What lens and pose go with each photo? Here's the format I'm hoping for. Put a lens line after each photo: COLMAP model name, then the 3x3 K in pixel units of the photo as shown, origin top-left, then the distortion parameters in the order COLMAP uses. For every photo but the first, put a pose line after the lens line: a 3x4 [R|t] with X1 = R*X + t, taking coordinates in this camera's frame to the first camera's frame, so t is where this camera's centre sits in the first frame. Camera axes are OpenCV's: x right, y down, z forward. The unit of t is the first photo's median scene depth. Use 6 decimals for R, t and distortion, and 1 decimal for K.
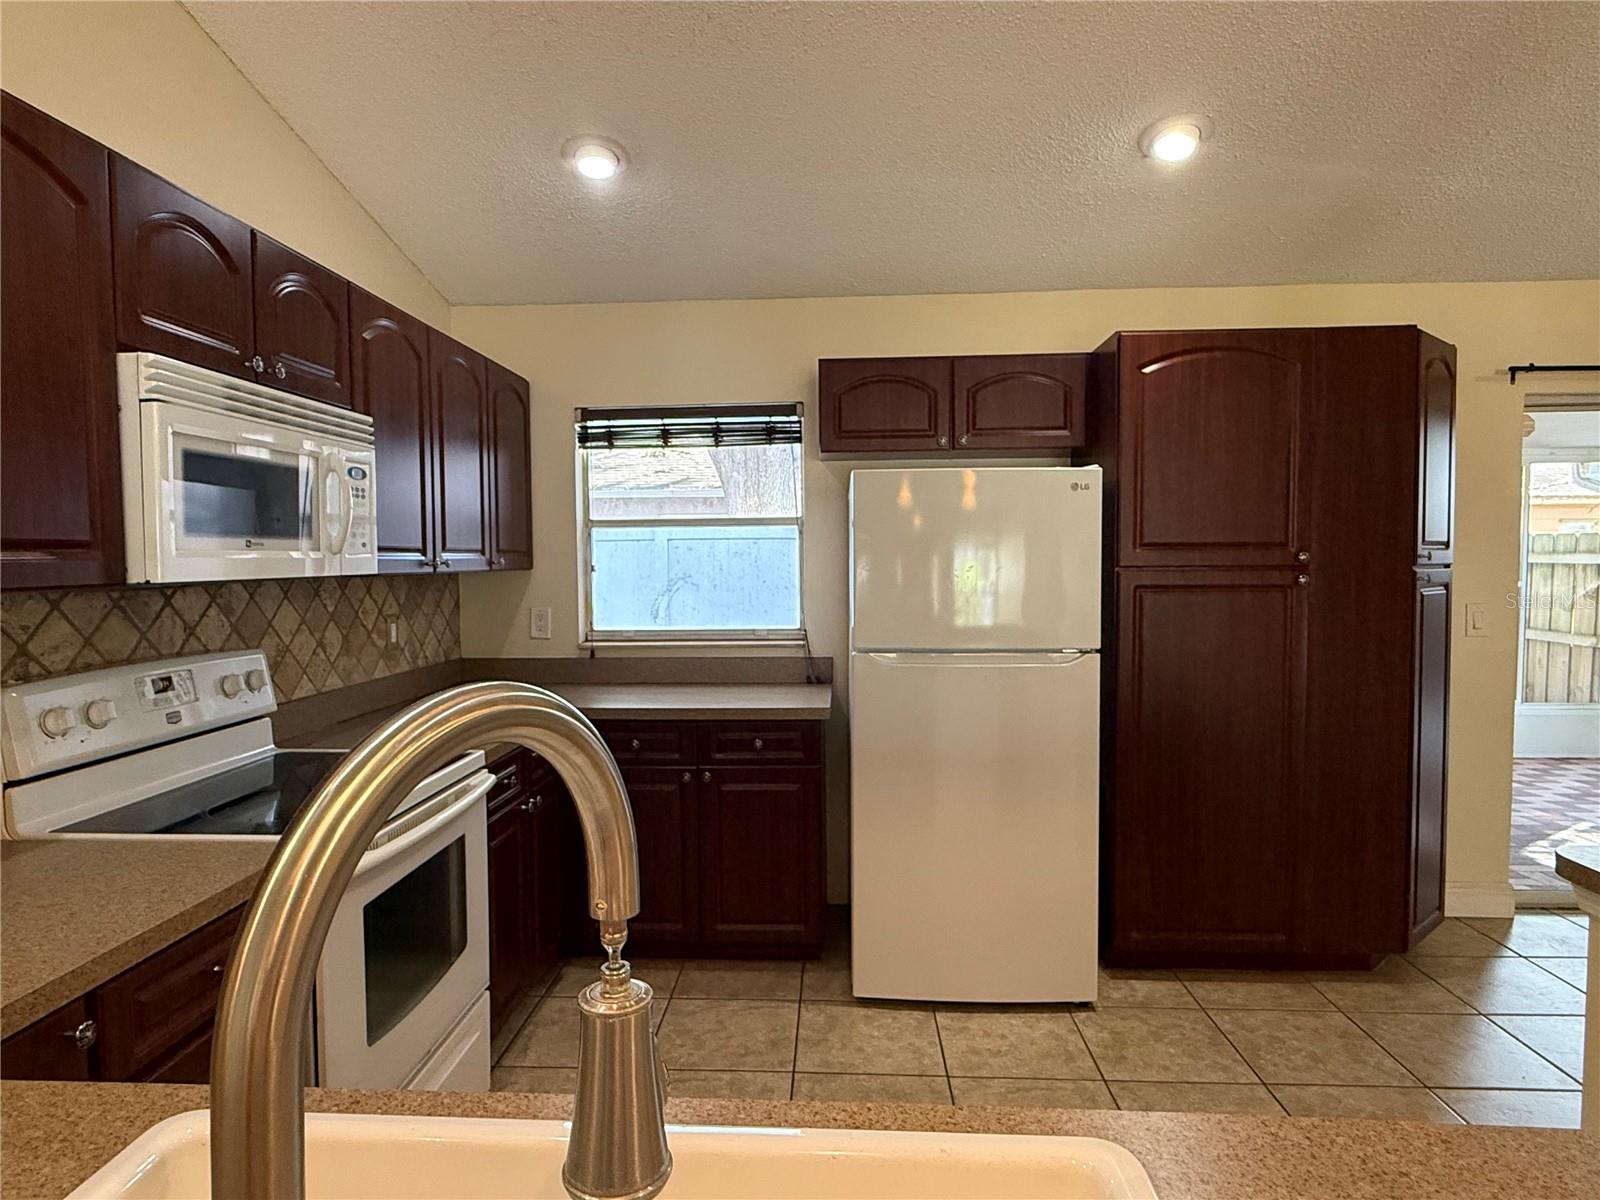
lens RADIAL K [[920.7, 0, 794.8], [0, 920.7, 598.8], [0, 0, 1]] dist [-0.002744, -0.001277]
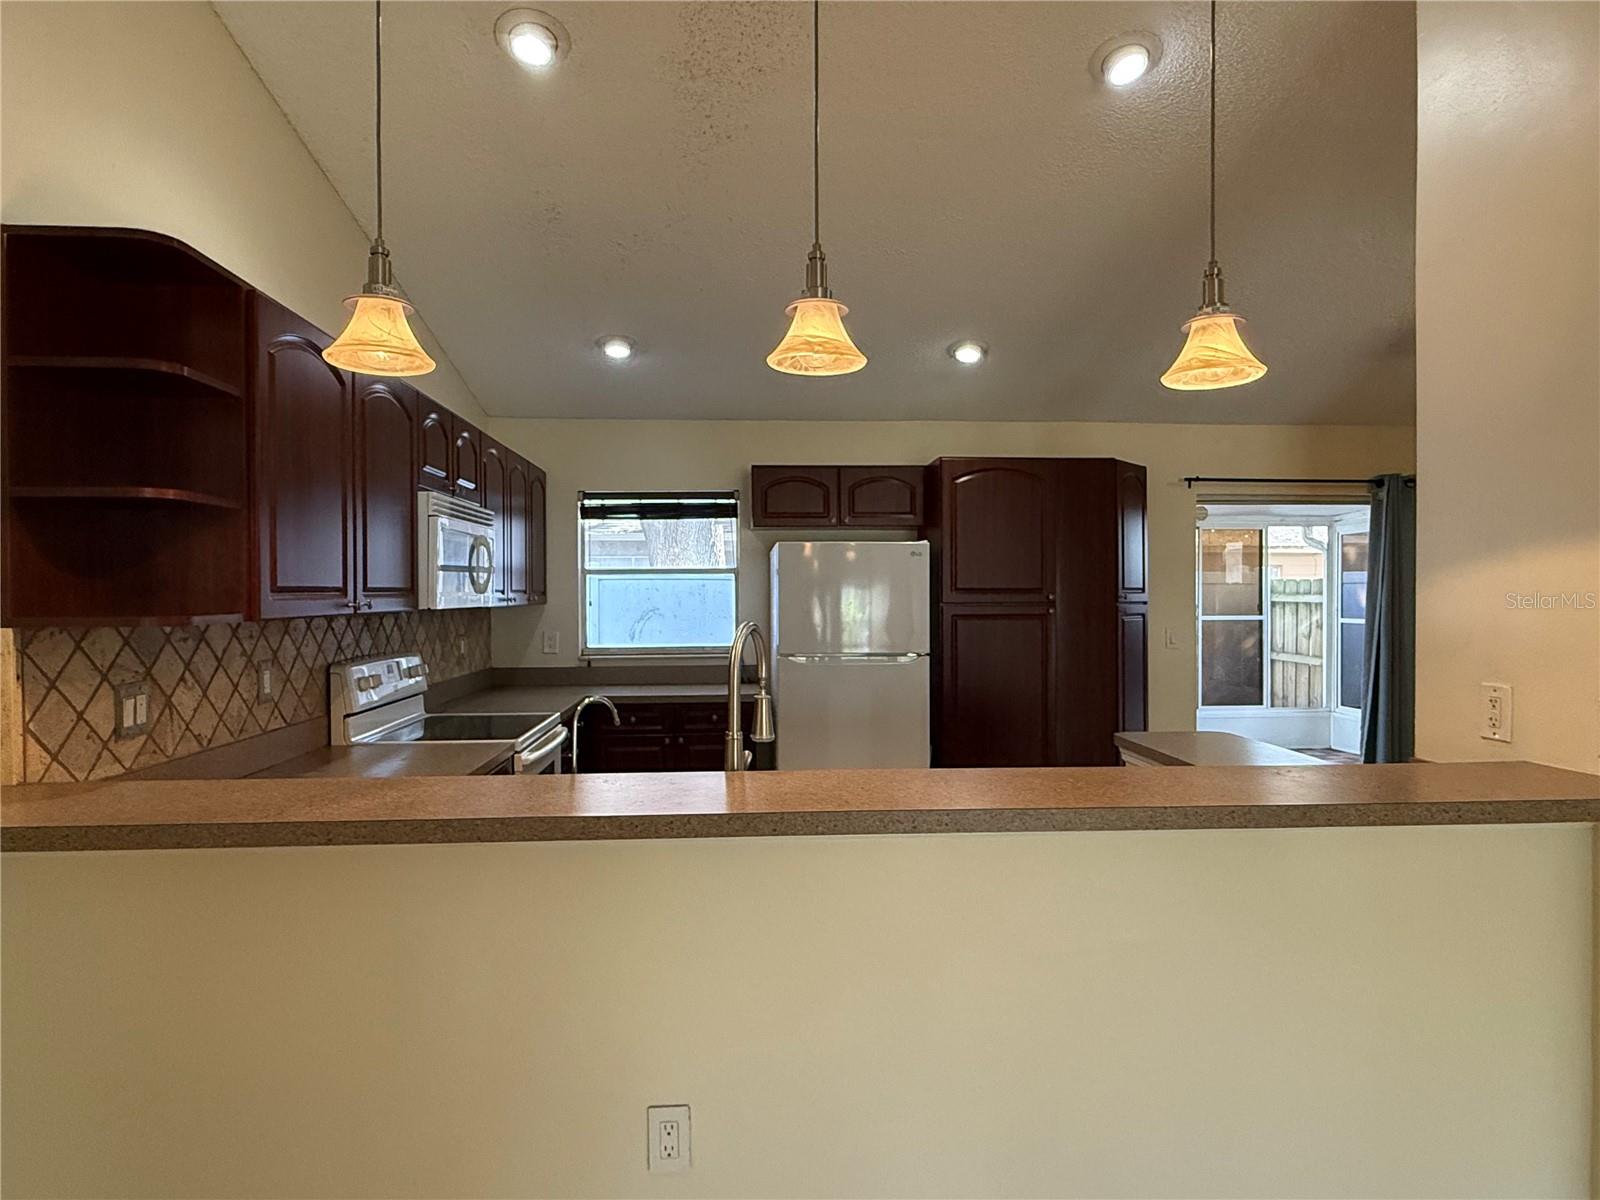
lens RADIAL K [[920.7, 0, 794.8], [0, 920.7, 598.8], [0, 0, 1]] dist [-0.002744, -0.001277]
pose [[0.992886, 0.002916, 0.119032, -0.082374], [0.001959, 0.999165, -0.040816, 0.020196], [-0.119051, 0.040758, 0.992051, -0.493365]]
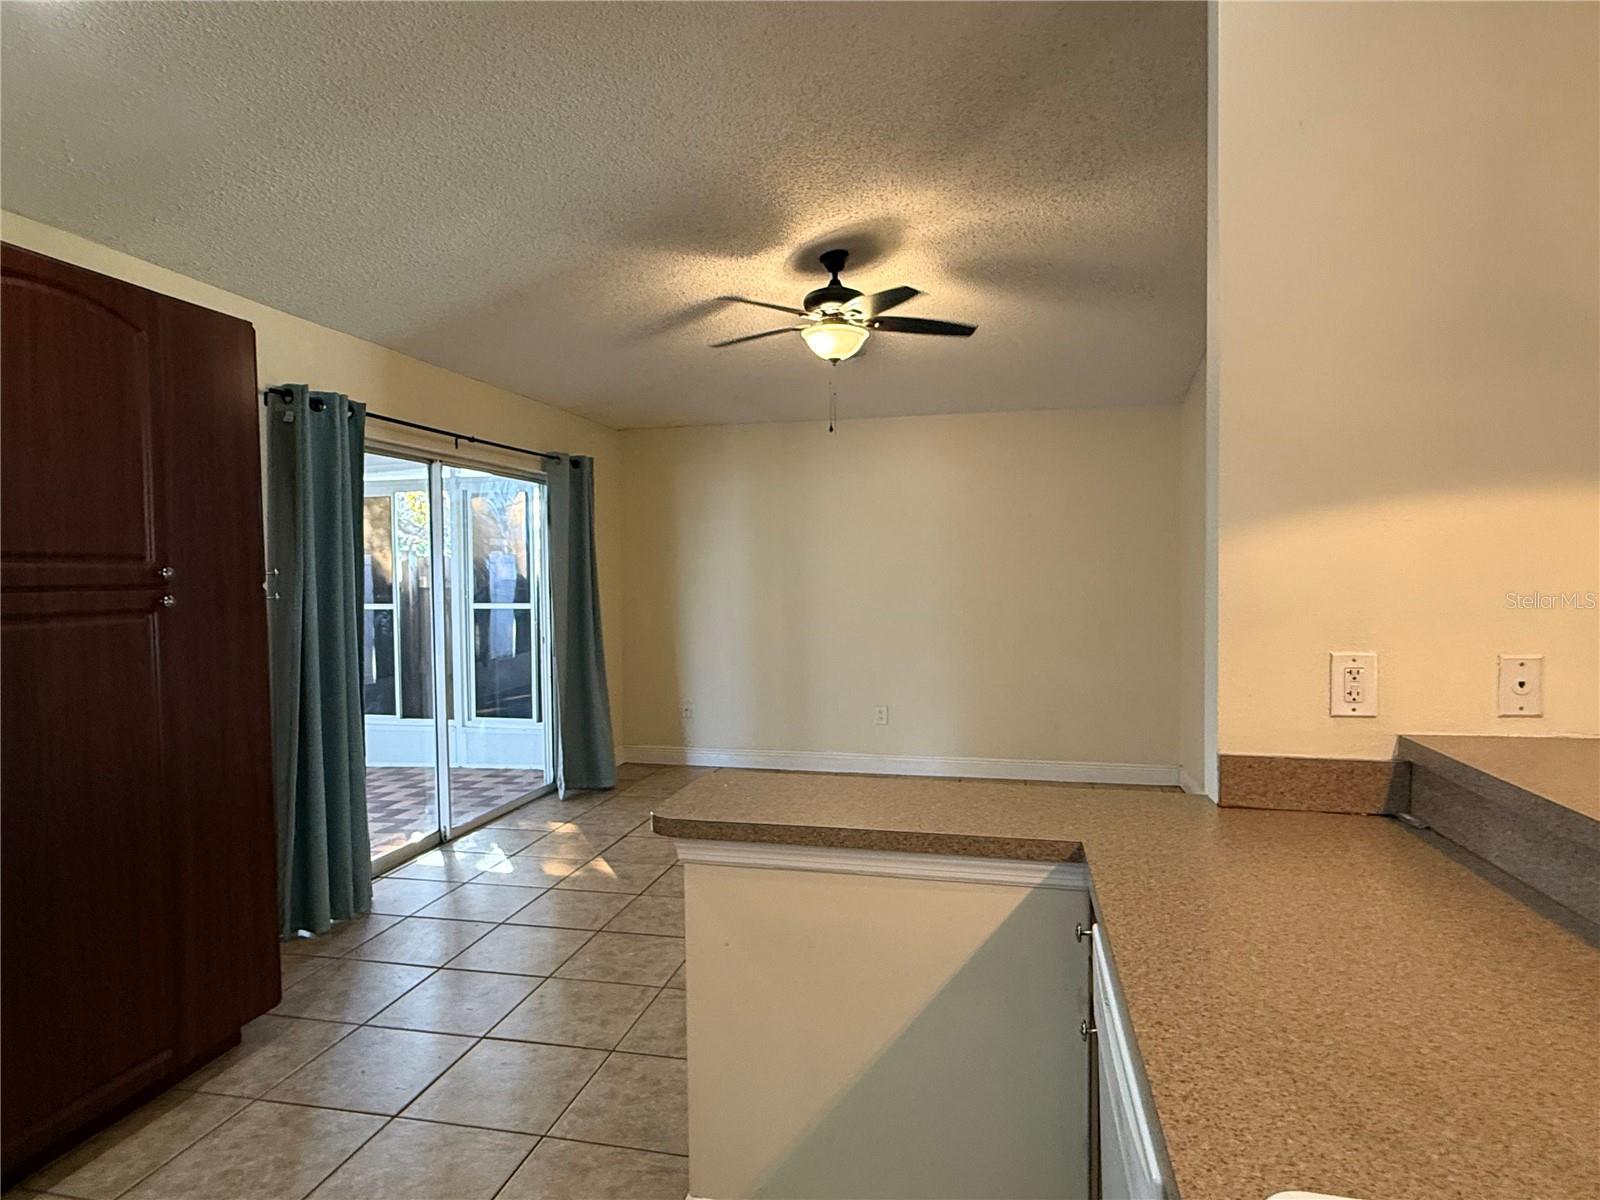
lens RADIAL K [[920.7, 0, 794.8], [0, 920.7, 598.8], [0, 0, 1]] dist [-0.002744, -0.001277]
pose [[0.163633, -0.023127, 0.986250, -0.125077], [0.054463, 0.998412, 0.014376, -0.003367], [-0.985017, 0.051362, 0.164633, 0.263136]]
